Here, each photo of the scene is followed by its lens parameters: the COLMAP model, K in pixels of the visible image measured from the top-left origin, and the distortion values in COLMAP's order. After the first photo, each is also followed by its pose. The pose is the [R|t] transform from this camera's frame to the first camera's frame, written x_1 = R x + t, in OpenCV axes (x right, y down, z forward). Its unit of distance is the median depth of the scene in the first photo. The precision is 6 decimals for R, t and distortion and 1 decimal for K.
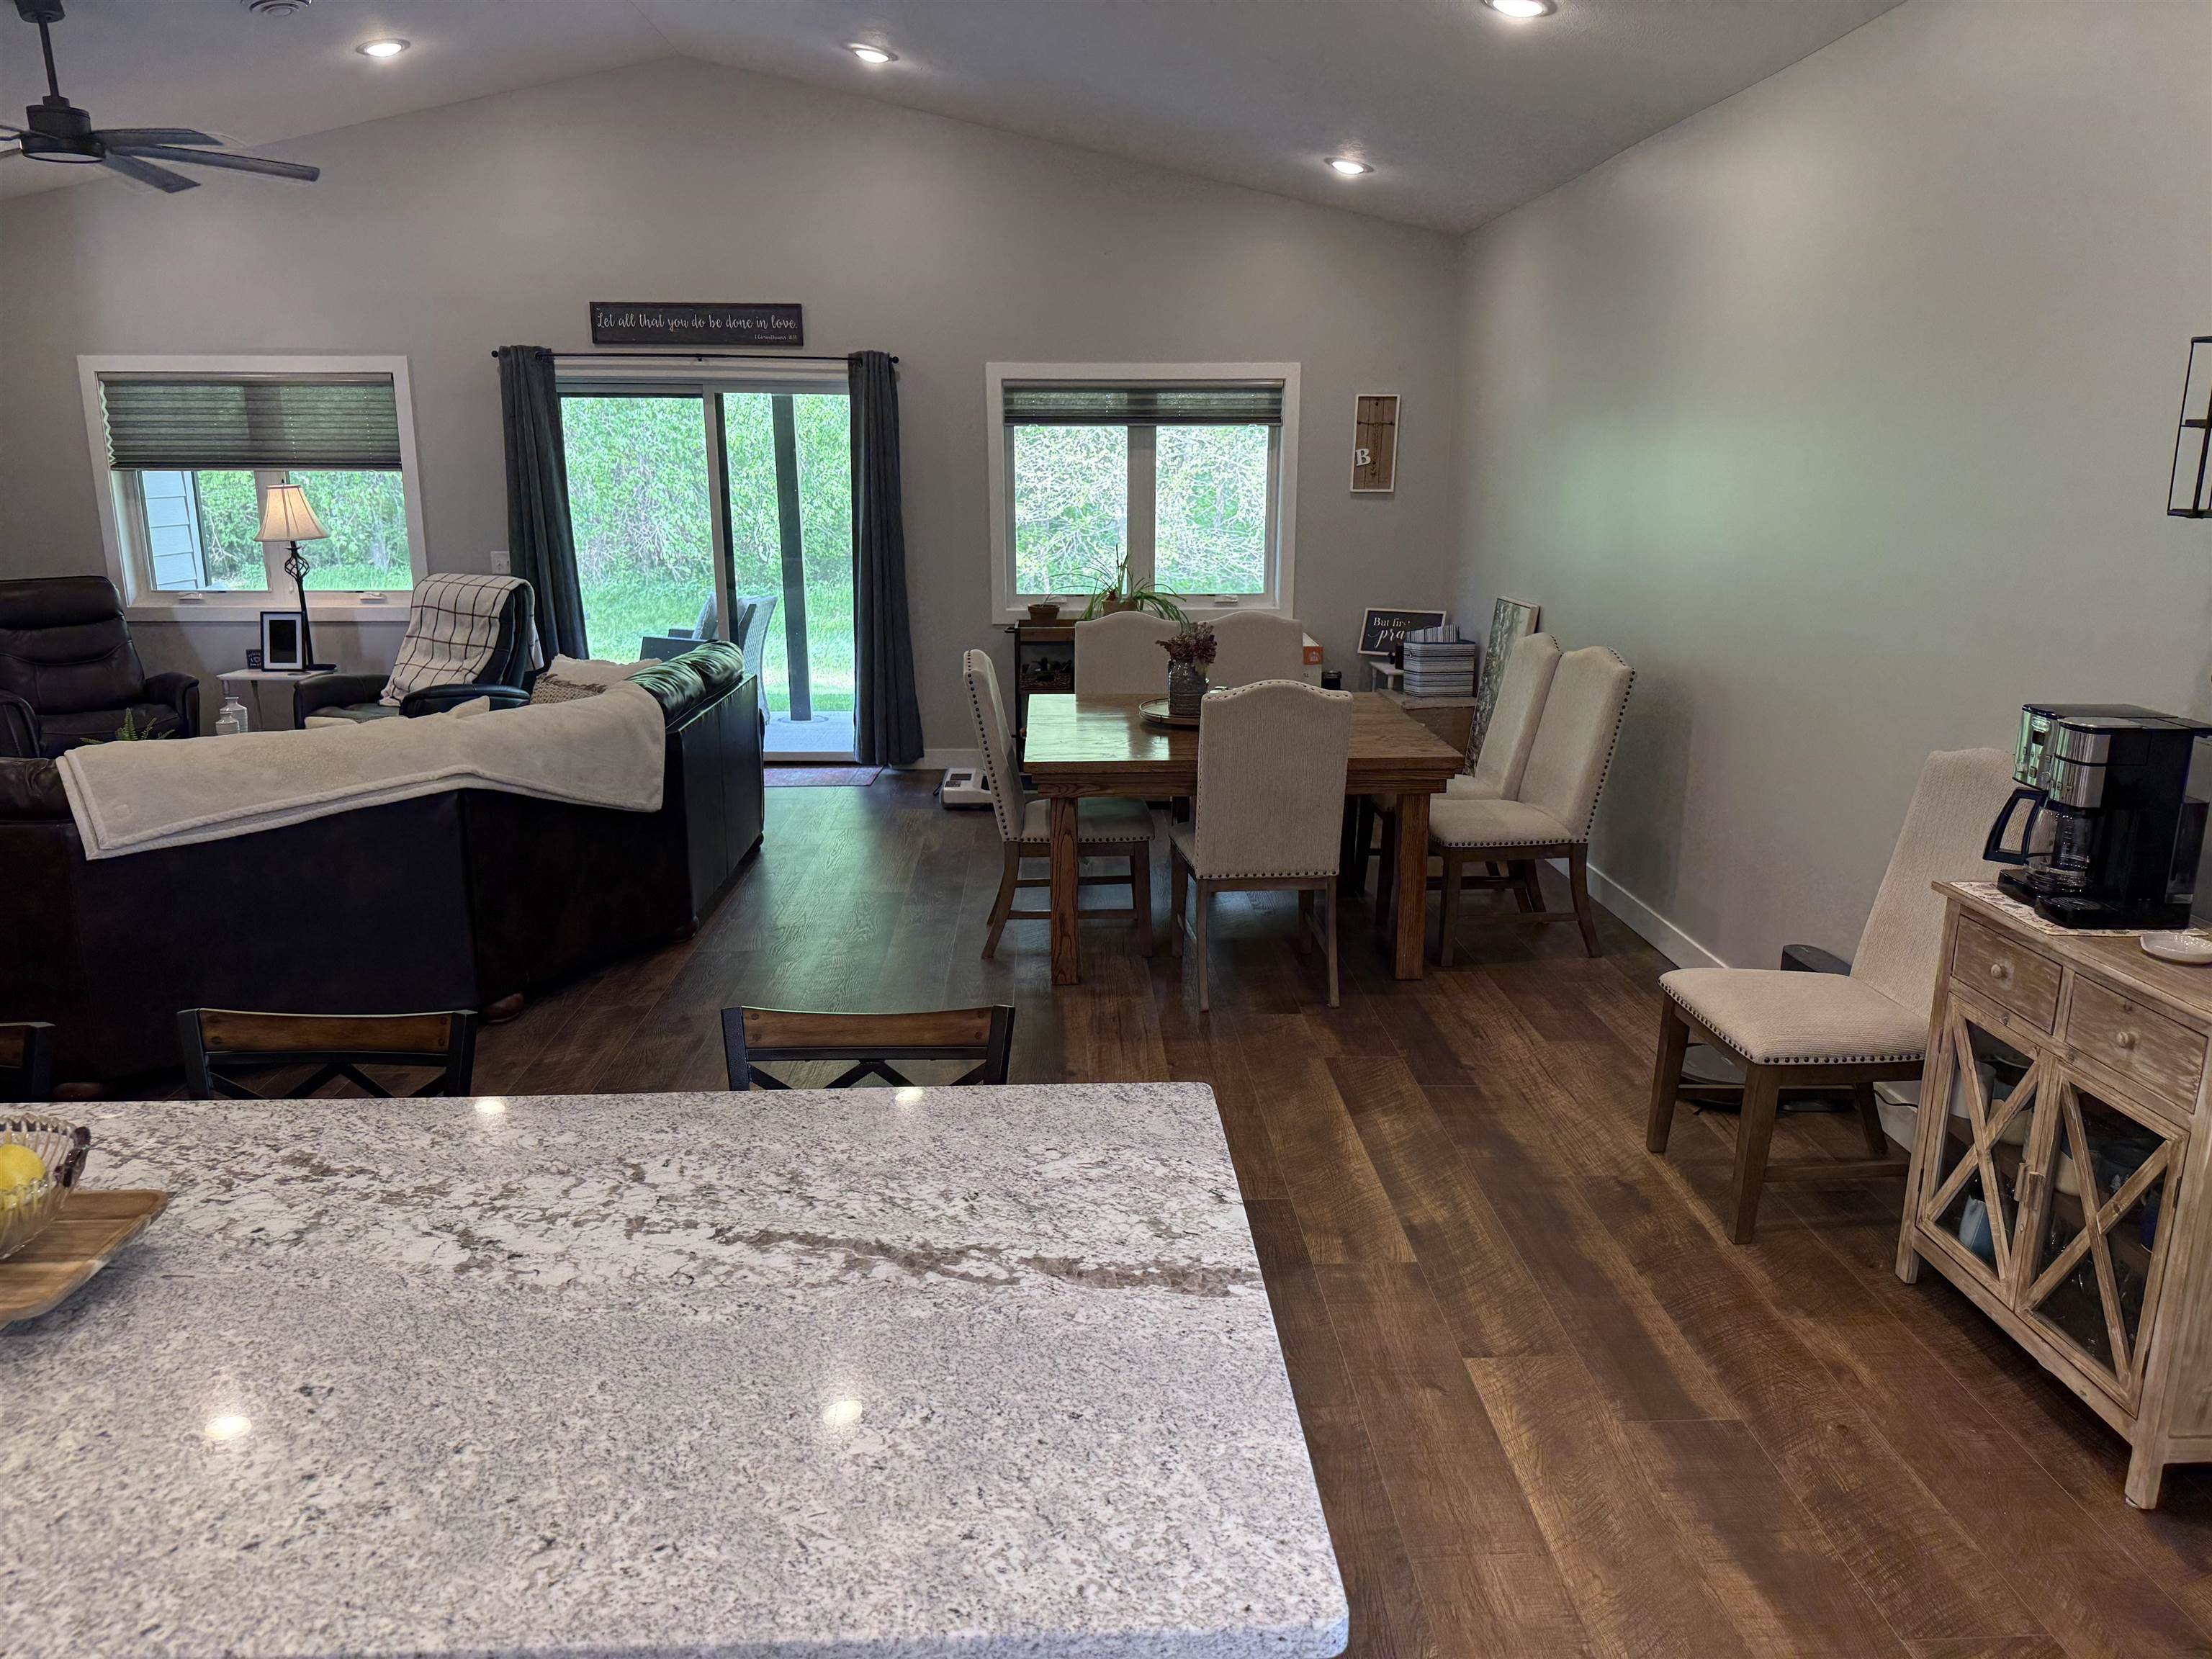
lens RADIAL K [[1559.8, 0, 1106.2], [0, 1559.8, 827.7], [0, 0, 1]] dist [0.023457, -0.020541]
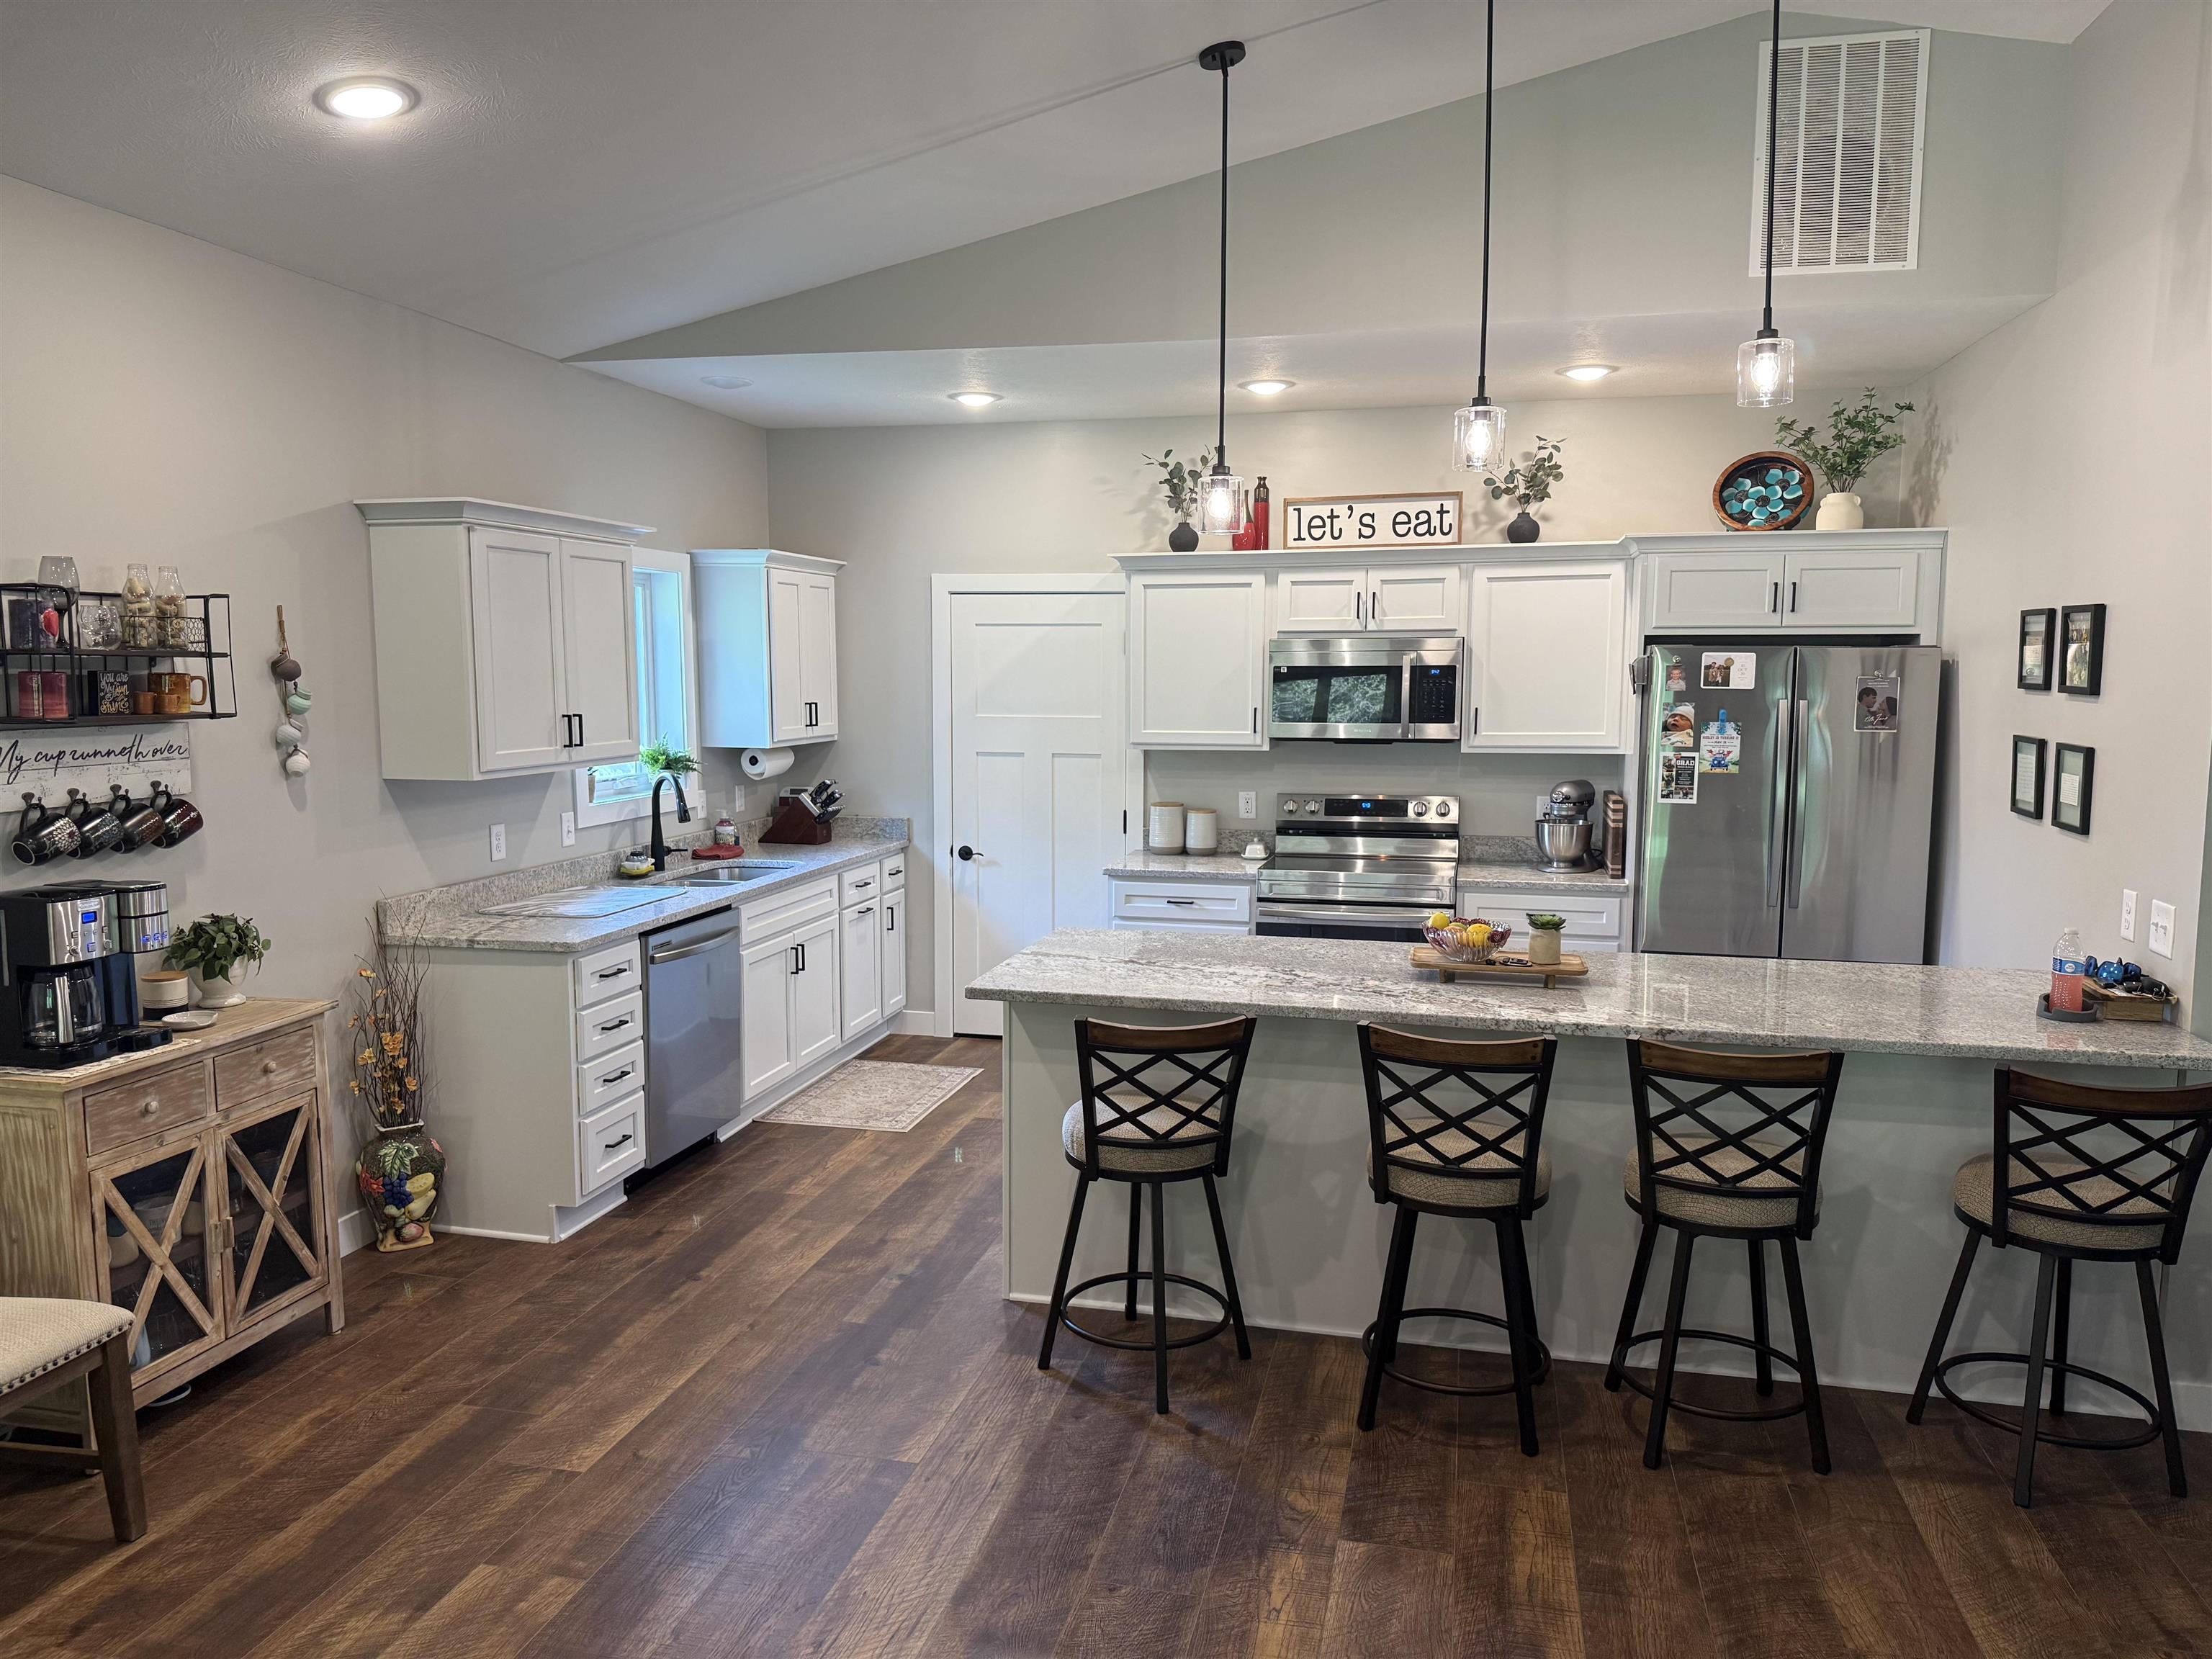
lens RADIAL K [[1559.8, 0, 1104.8], [0, 1559.8, 829.4], [0, 0, 1]] dist [0.023457, -0.020541]
pose [[-0.964838, -0.026689, 0.261488, -0.100783], [0.061665, 0.944084, 0.323888, -0.106068], [-0.255511, 0.328624, -0.909242, 0.438306]]
